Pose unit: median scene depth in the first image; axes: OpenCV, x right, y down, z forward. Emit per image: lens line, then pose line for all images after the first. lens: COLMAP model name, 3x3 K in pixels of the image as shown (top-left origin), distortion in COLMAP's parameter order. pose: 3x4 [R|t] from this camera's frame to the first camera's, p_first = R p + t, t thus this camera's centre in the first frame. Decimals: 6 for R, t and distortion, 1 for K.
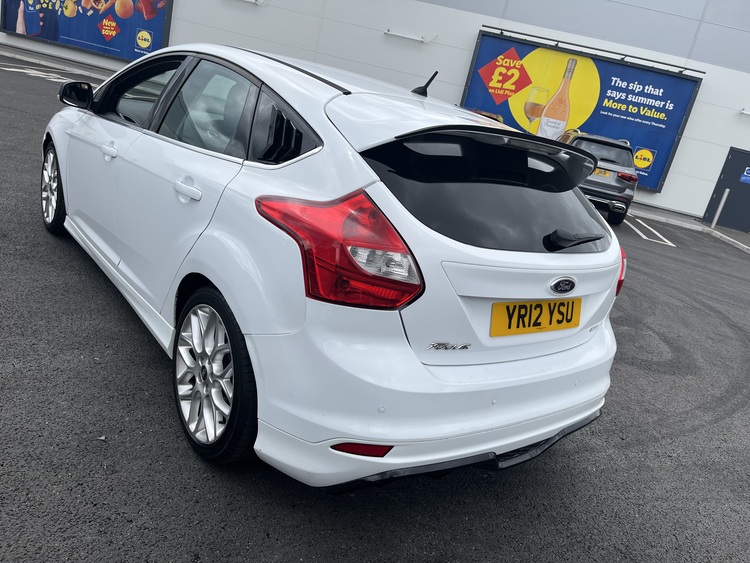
lens RADIAL K [[573.2, 0, 377.7], [0, 573.2, 267.5], [0, 0, 1]] dist [0.089265, -0.129225]
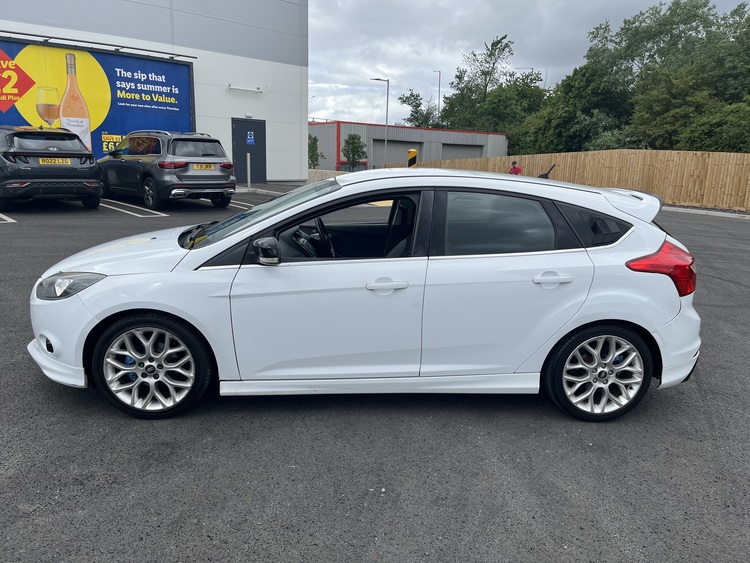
lens RADIAL K [[573.2, 0, 377.7], [0, 573.2, 267.5], [0, 0, 1]] dist [0.089265, -0.129225]
pose [[0.561540, -0.361091, 0.744504, -0.220562], [0.311243, 0.925854, 0.214293, -0.081564], [-0.766682, 0.111388, 0.632291, 0.046961]]
